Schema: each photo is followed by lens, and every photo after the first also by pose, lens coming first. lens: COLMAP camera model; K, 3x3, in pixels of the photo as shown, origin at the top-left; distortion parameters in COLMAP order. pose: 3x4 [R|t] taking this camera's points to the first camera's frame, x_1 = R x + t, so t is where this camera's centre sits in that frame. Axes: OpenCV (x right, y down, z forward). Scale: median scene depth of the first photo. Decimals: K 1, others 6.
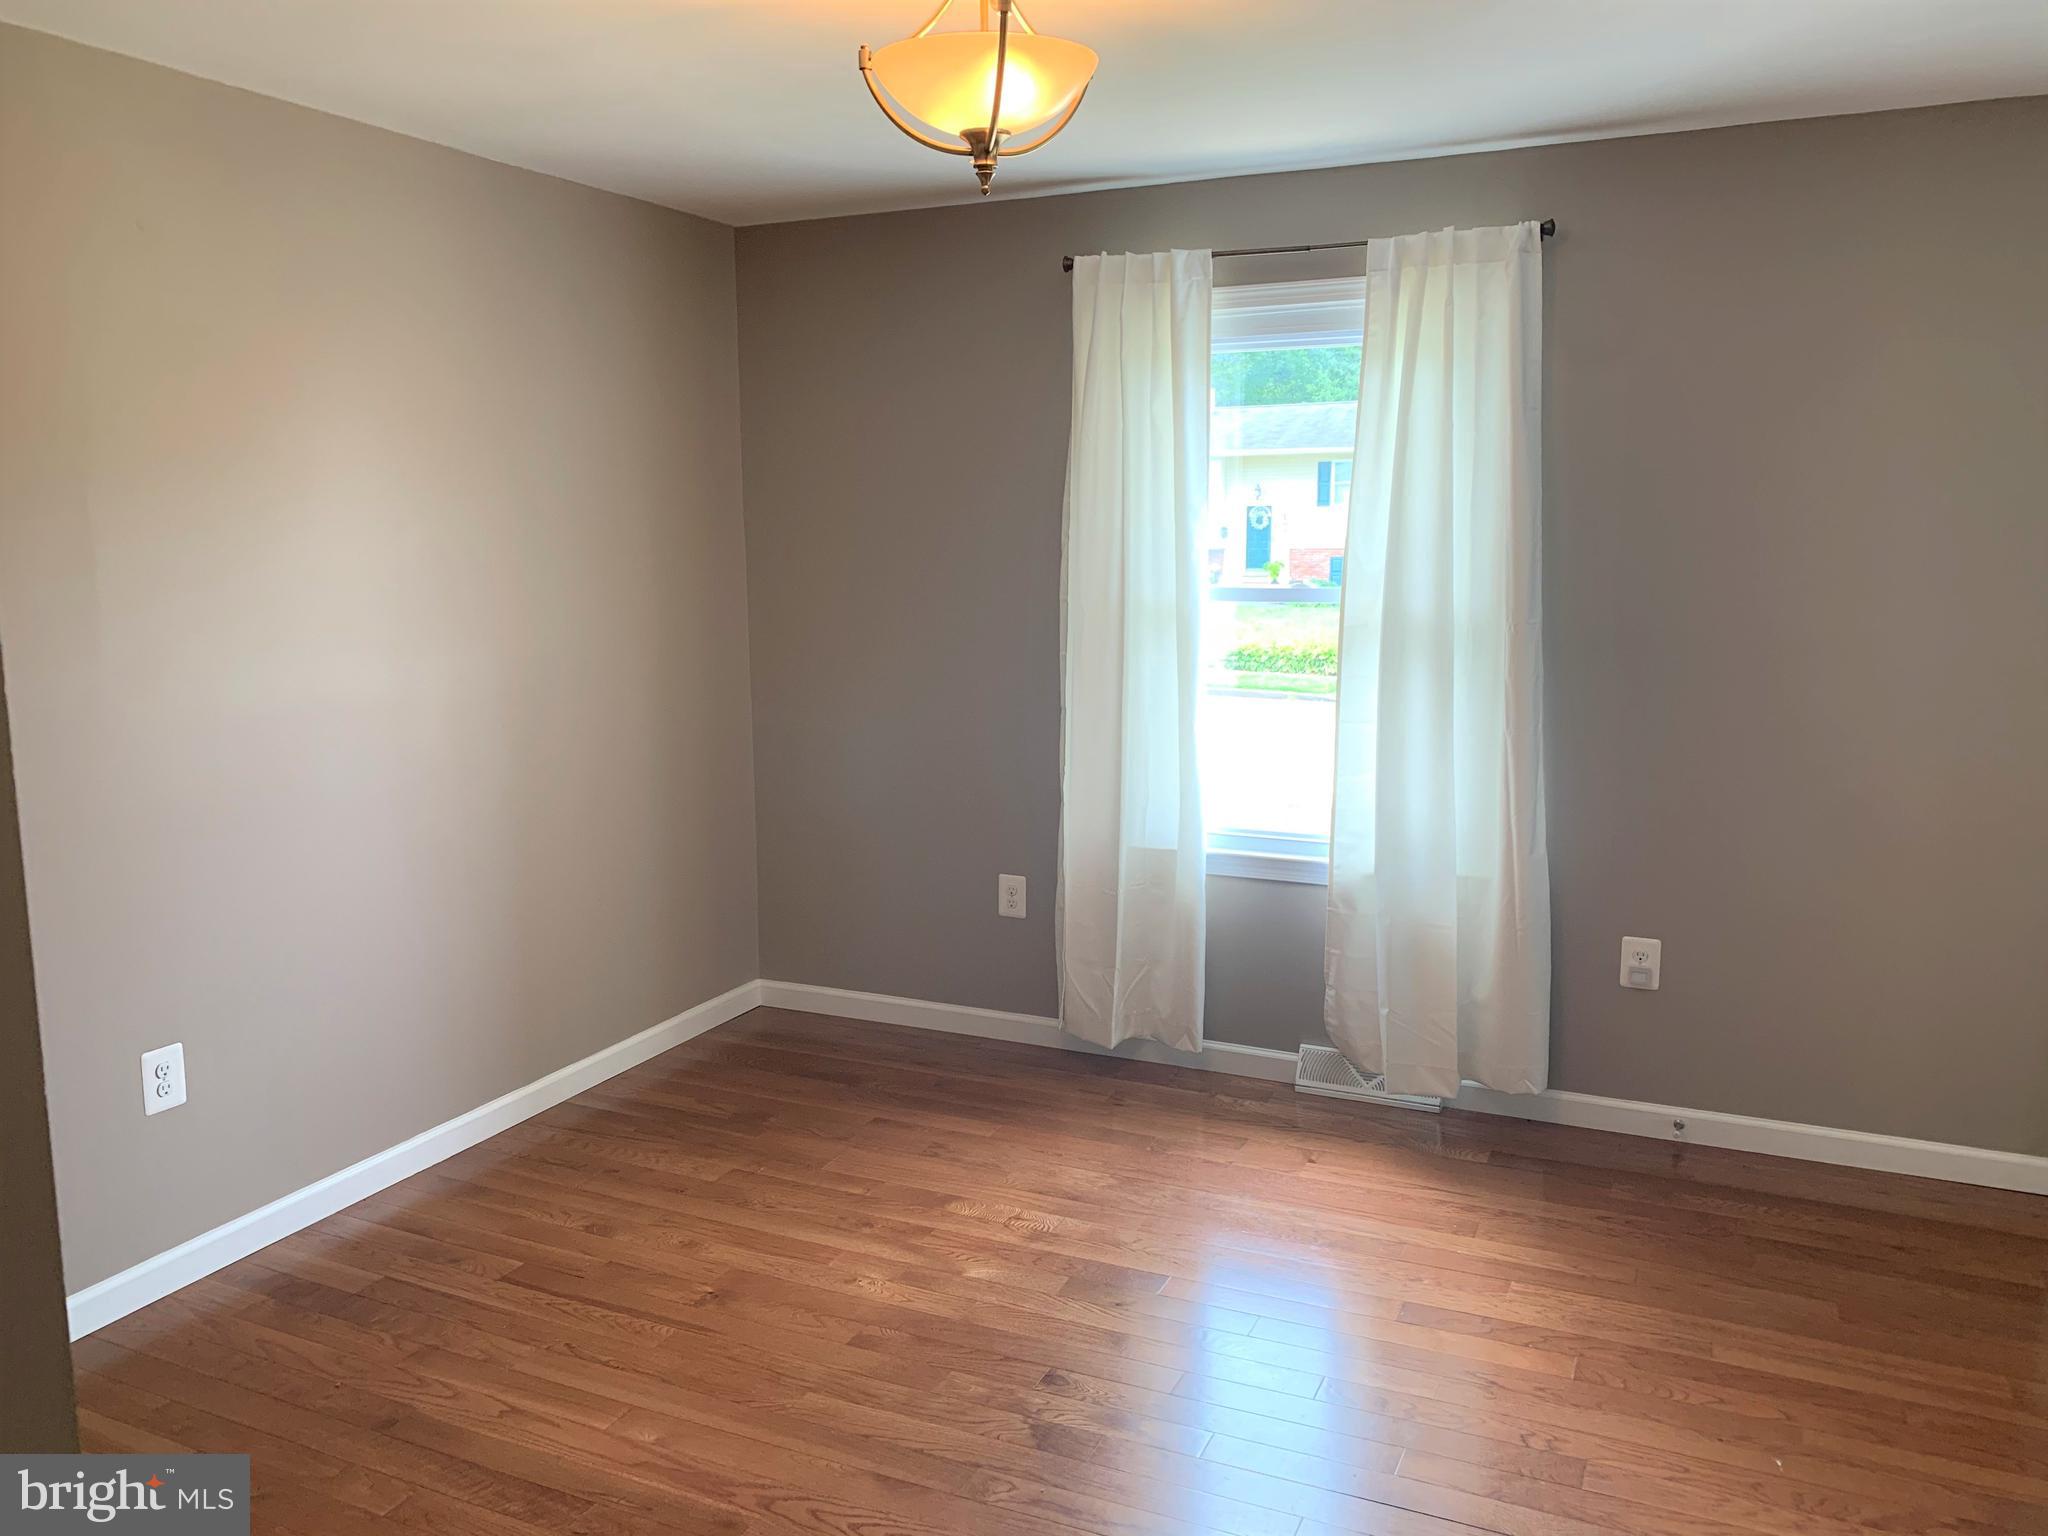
lens RADIAL K [[1570.8, 0, 1024.0], [0, 1570.8, 768.0], [0, 0, 1]] dist [0.079098, -0.127472]
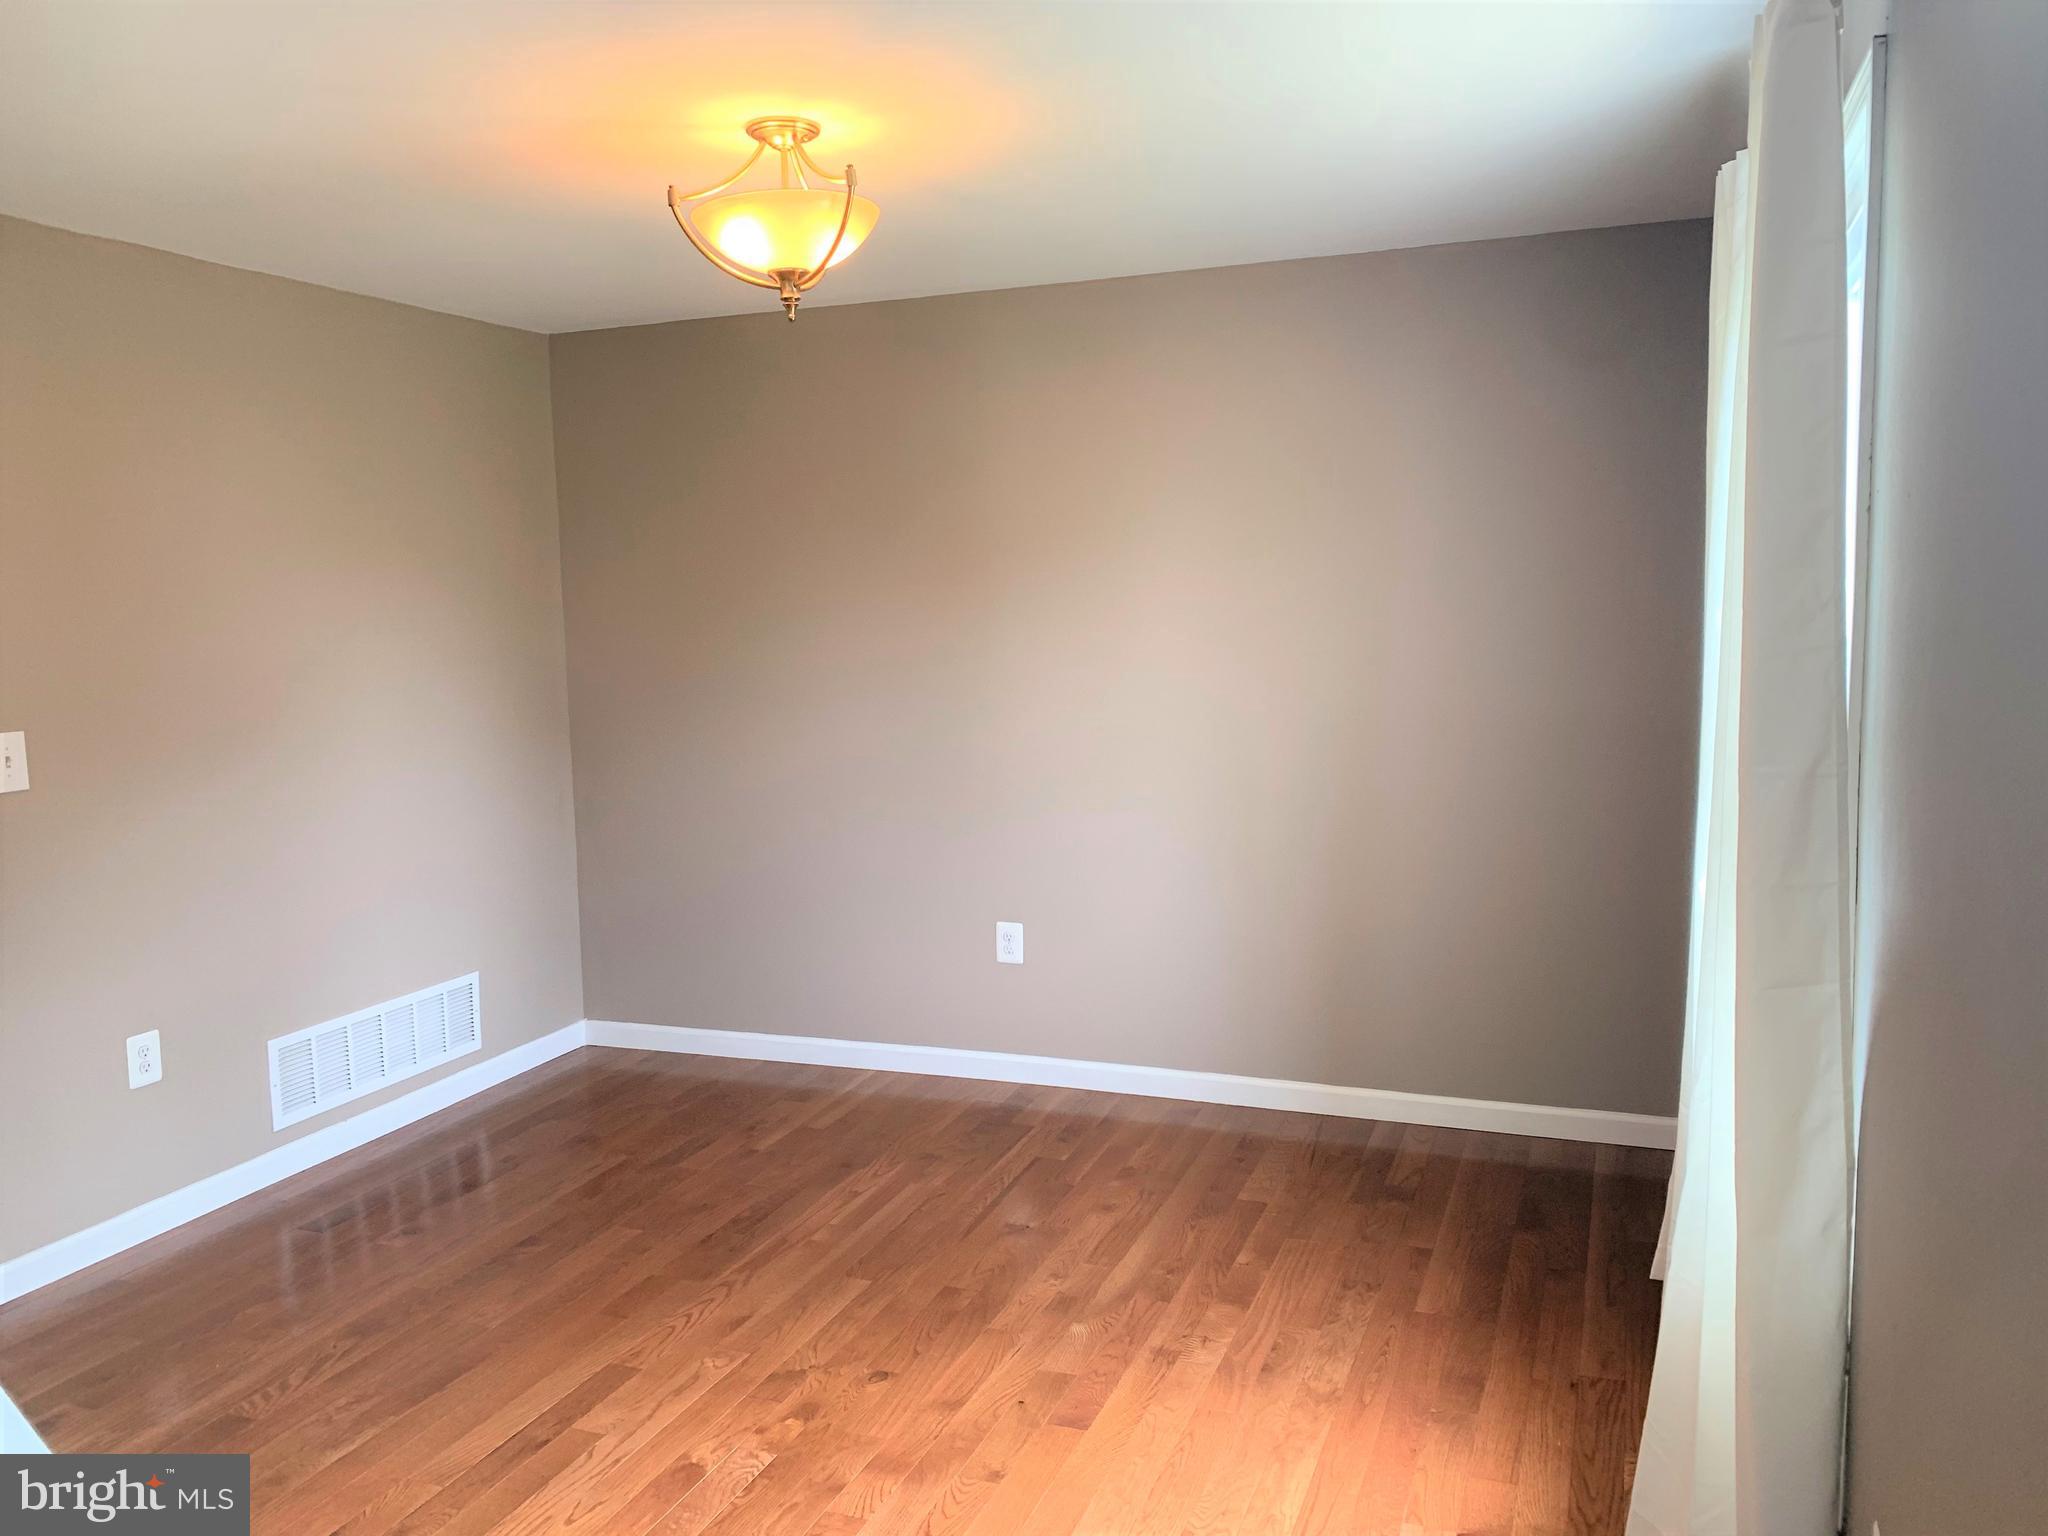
lens RADIAL K [[1570.8, 0, 1024.0], [0, 1570.8, 768.0], [0, 0, 1]] dist [0.079098, -0.127472]
pose [[0.075182, 0.115461, -0.990463, 0.918434], [-0.141530, 0.984454, 0.104017, -0.126902], [0.987075, 0.132360, 0.090354, 0.835060]]
